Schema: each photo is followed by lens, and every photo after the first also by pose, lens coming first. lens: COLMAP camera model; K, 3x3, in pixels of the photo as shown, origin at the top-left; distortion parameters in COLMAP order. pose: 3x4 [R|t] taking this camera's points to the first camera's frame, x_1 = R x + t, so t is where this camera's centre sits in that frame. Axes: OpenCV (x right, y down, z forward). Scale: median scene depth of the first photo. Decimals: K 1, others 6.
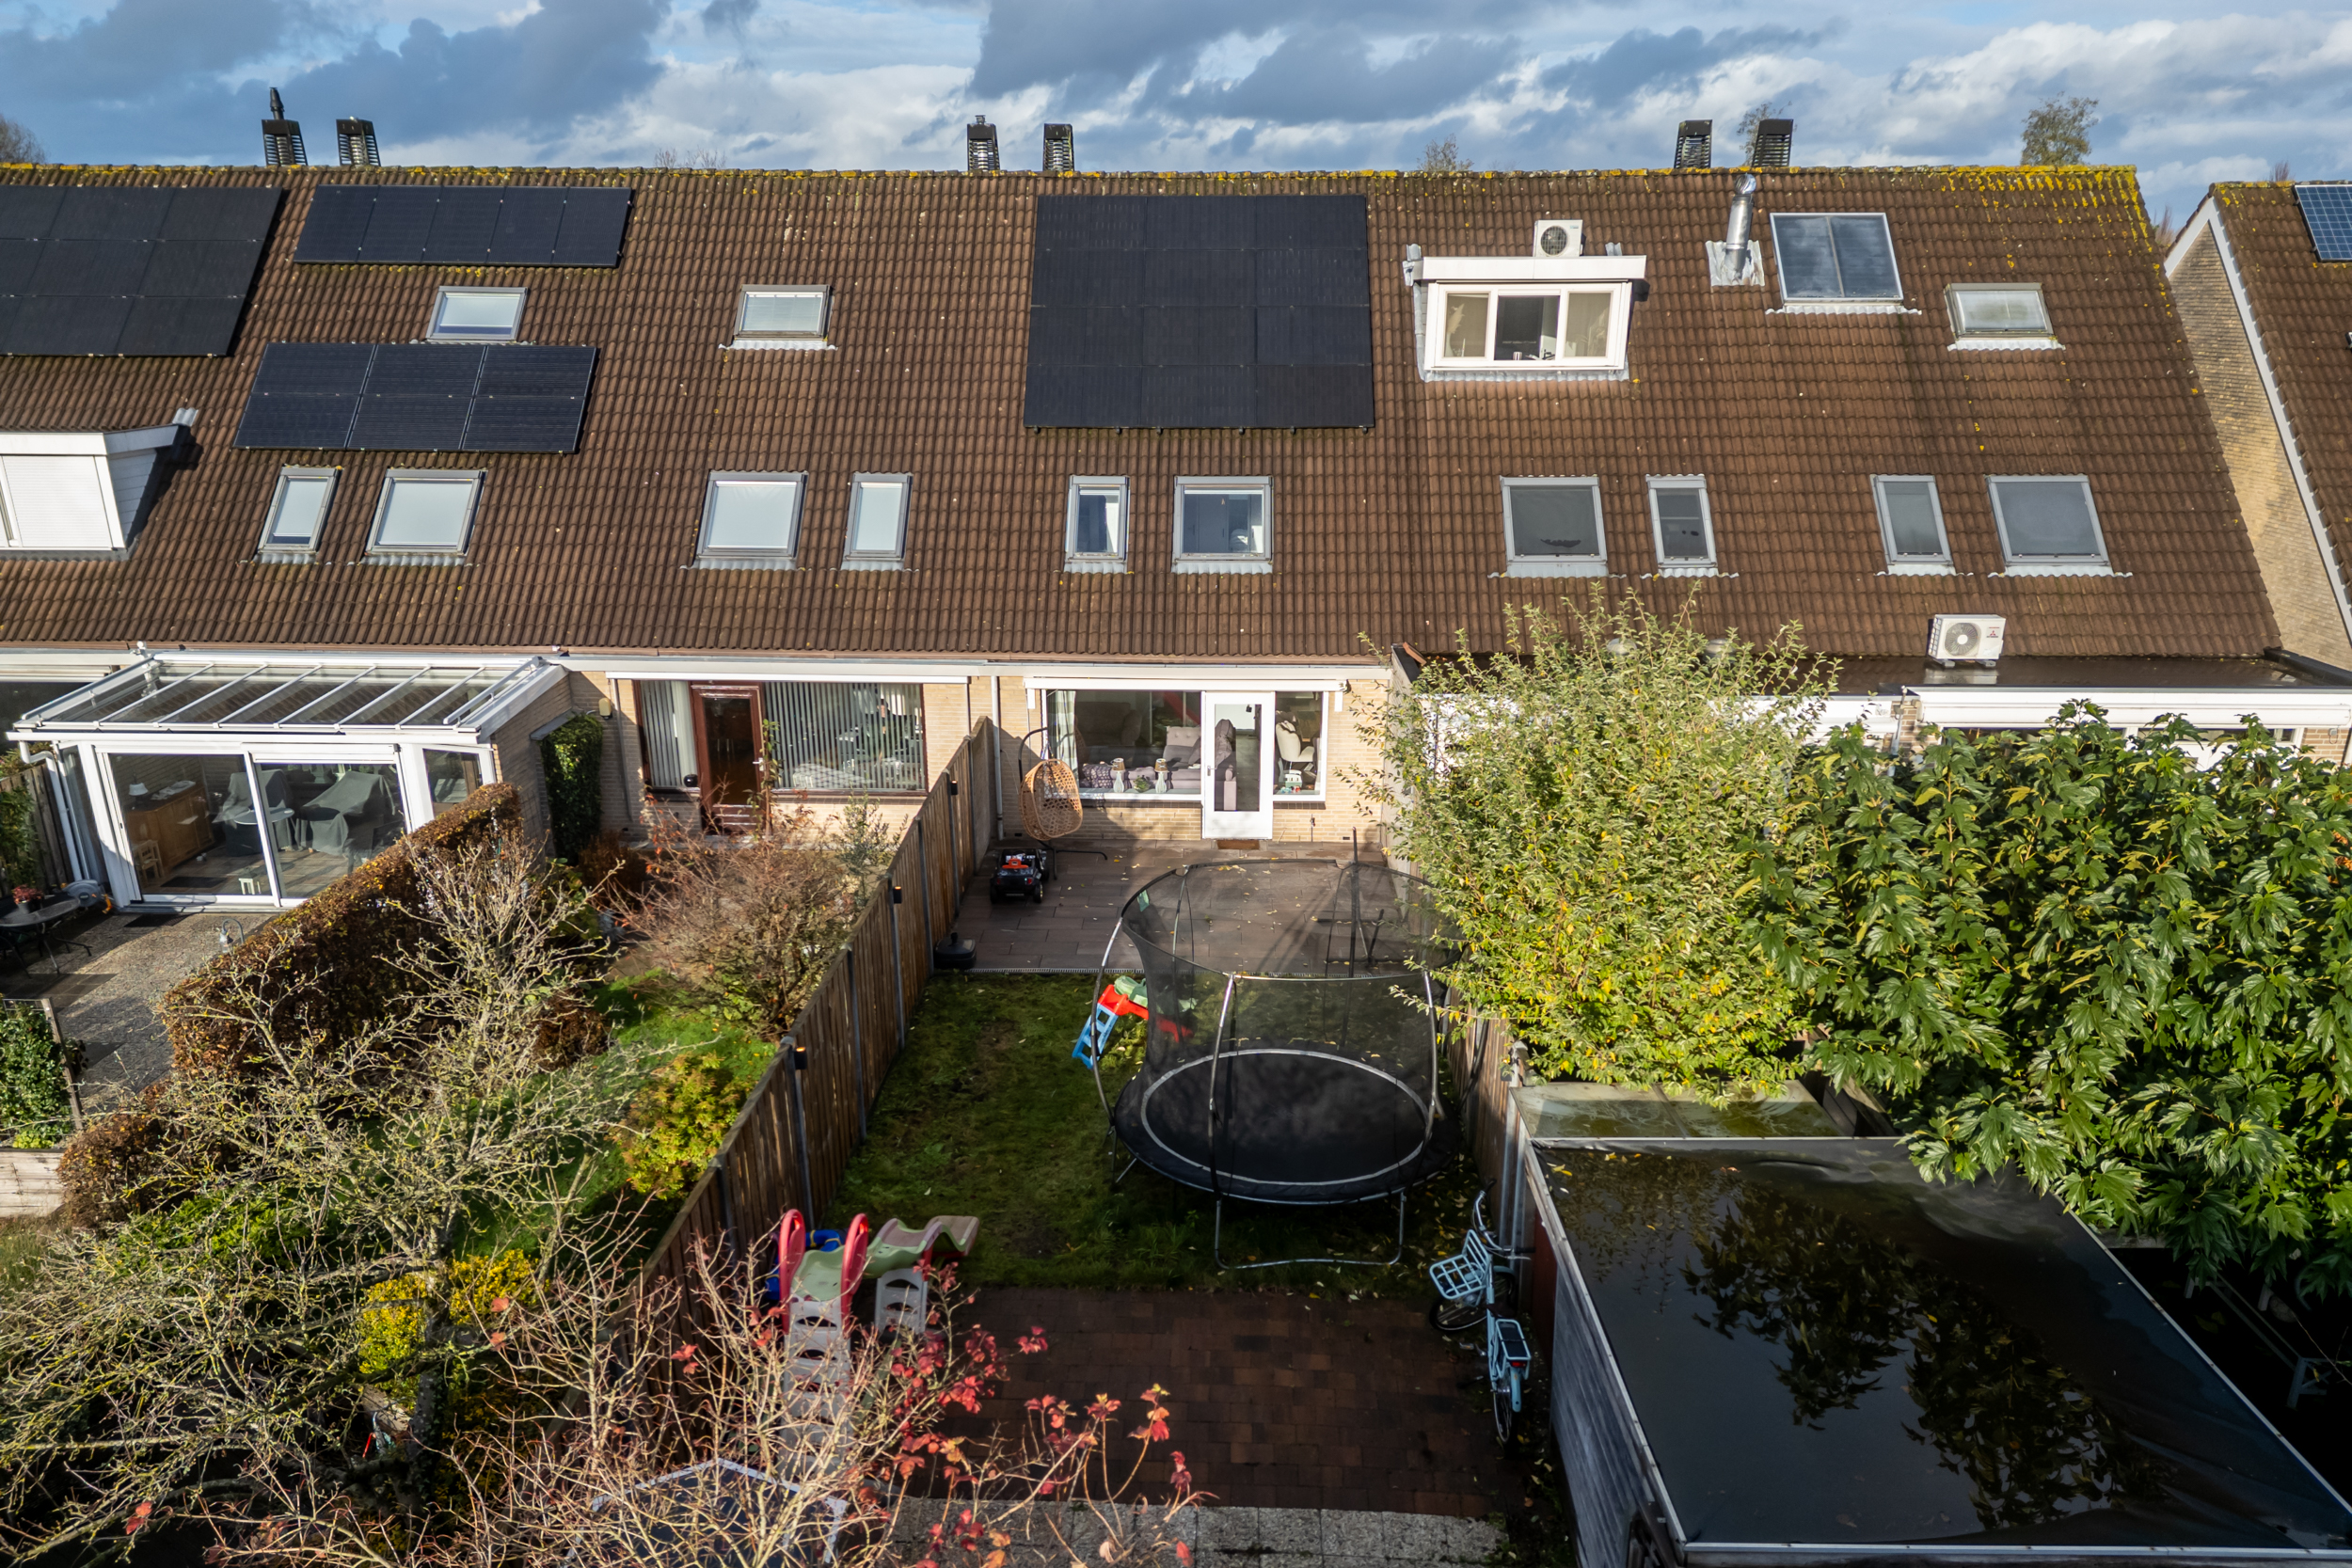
lens RADIAL K [[1608.6, 0, 1186.0], [0, 1608.6, 845.9], [0, 0, 1]] dist [0.078808, -0.070561]
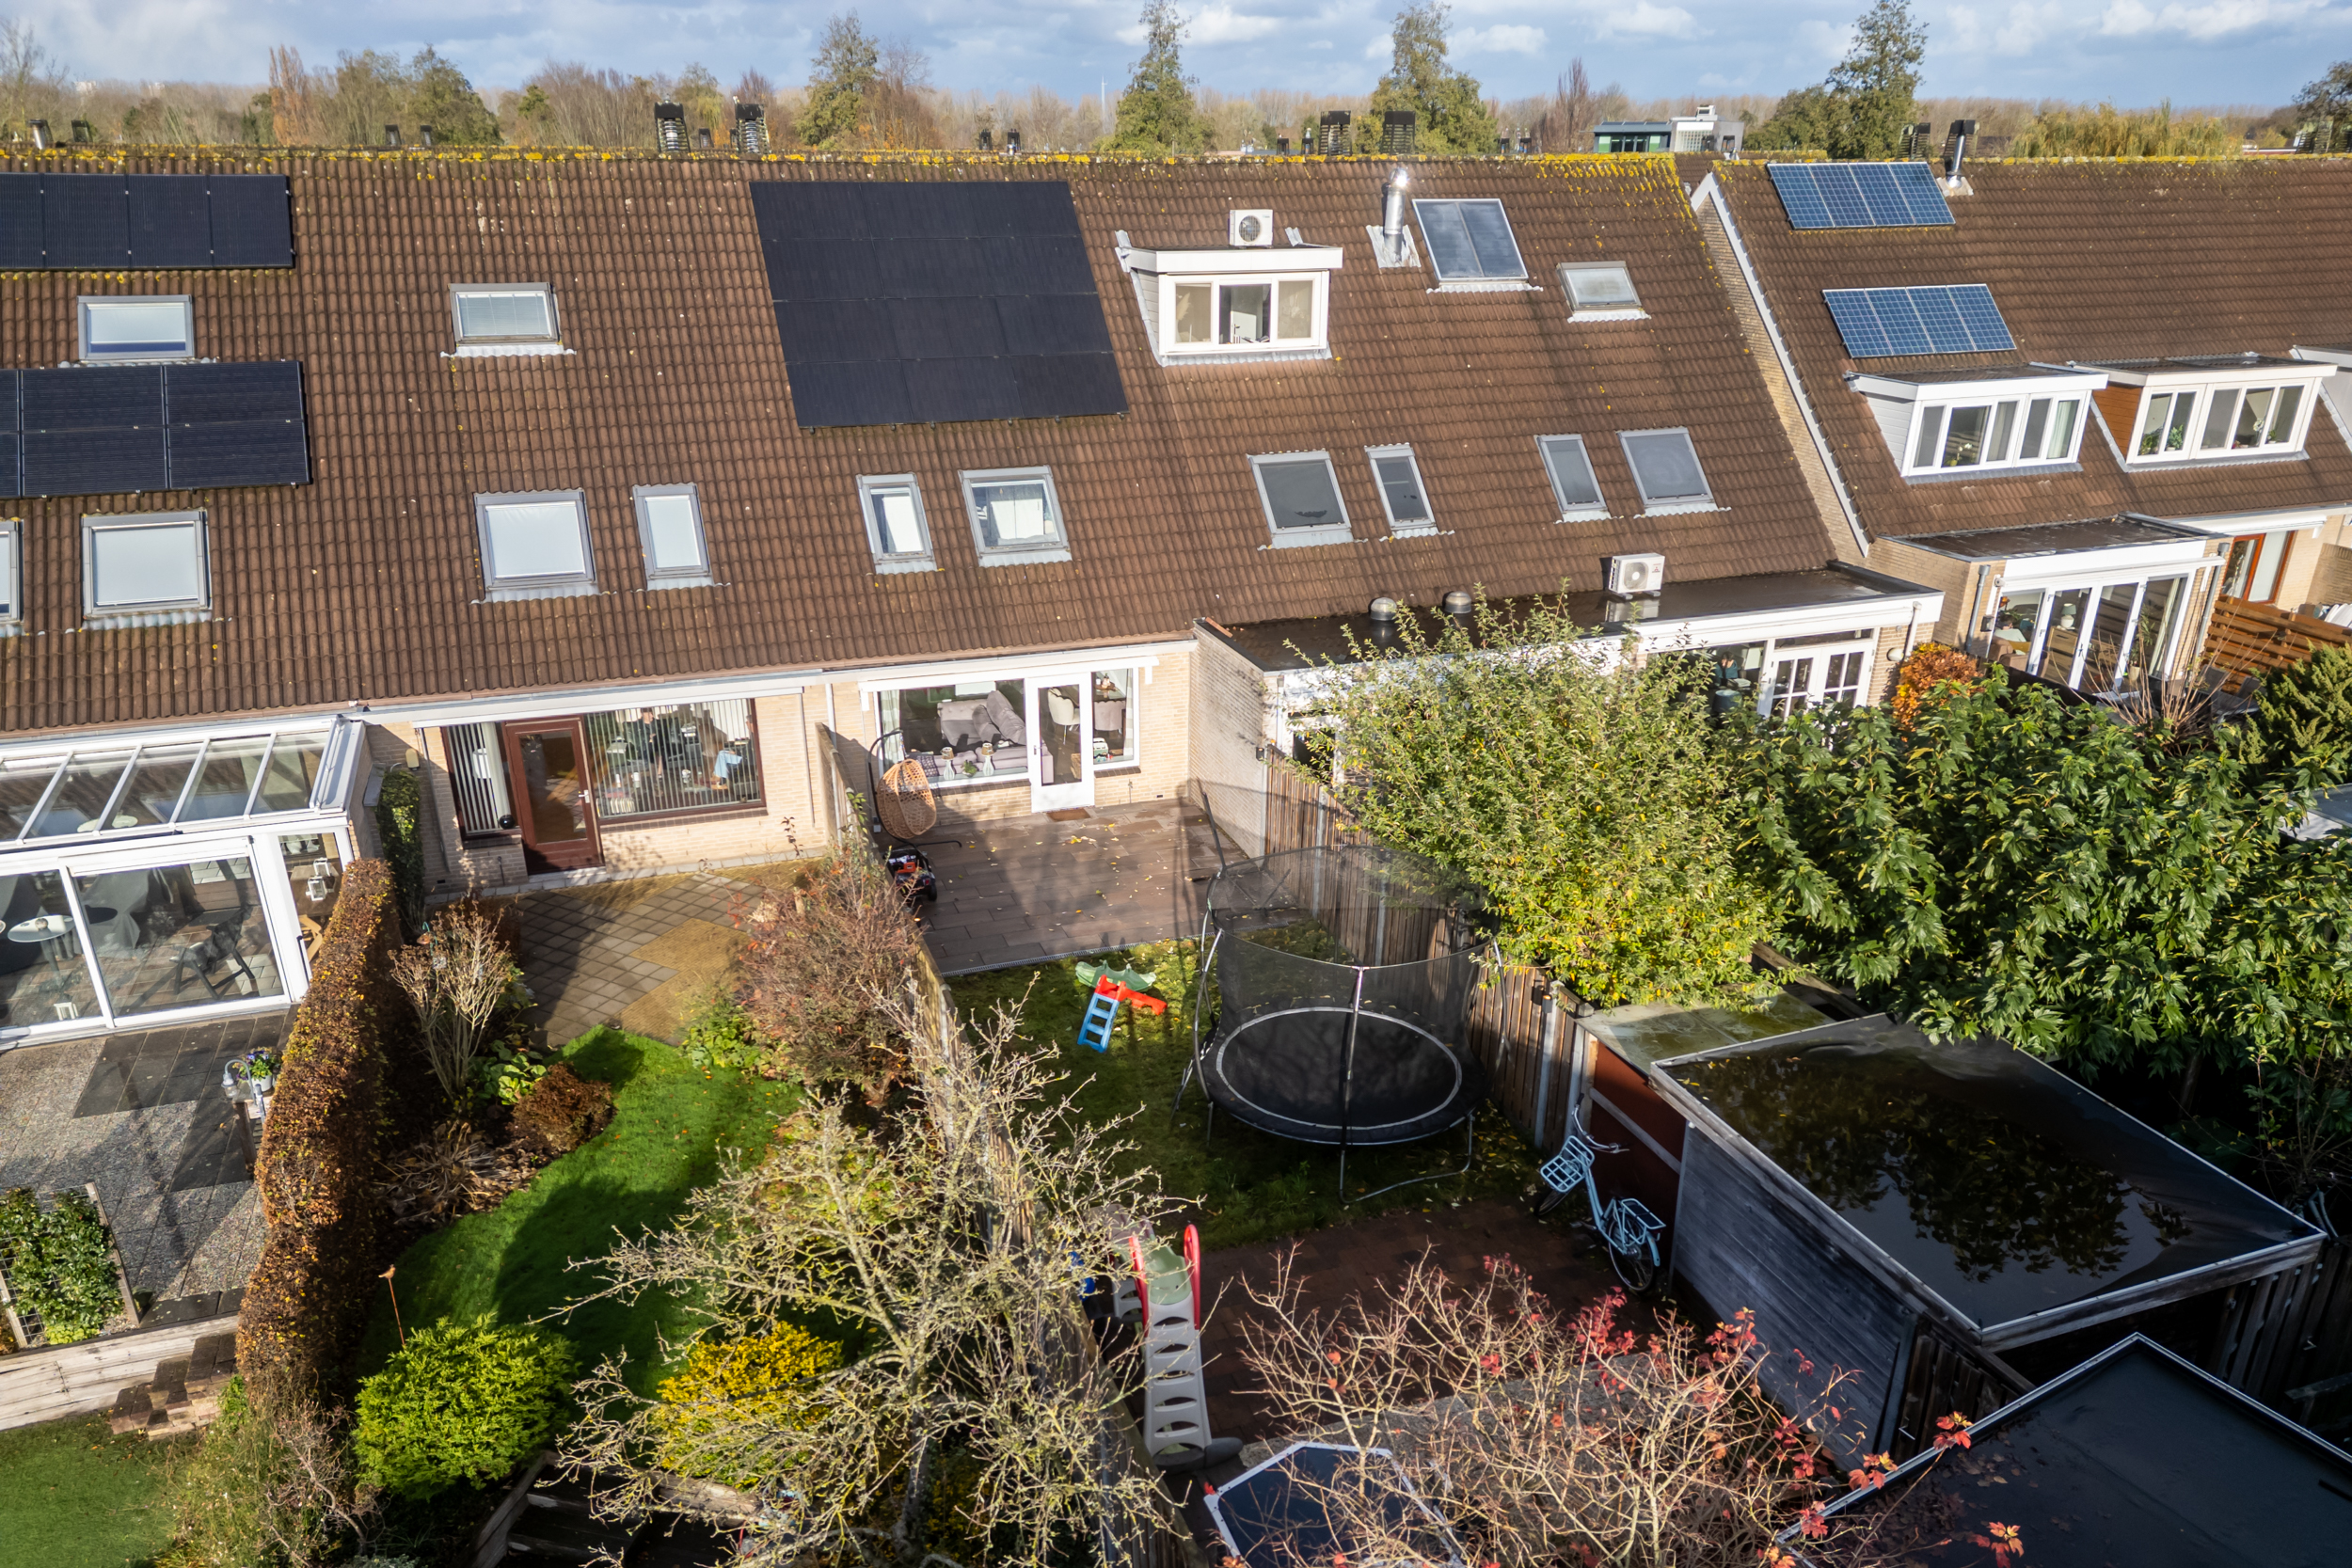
lens RADIAL K [[1608.6, 0, 1186.0], [0, 1608.6, 845.9], [0, 0, 1]] dist [0.078808, -0.070561]
pose [[0.937422, -0.136055, 0.320514, -0.237177], [0.112893, 0.989535, 0.089865, -0.066912], [-0.329386, -0.048058, 0.942971, -0.043440]]
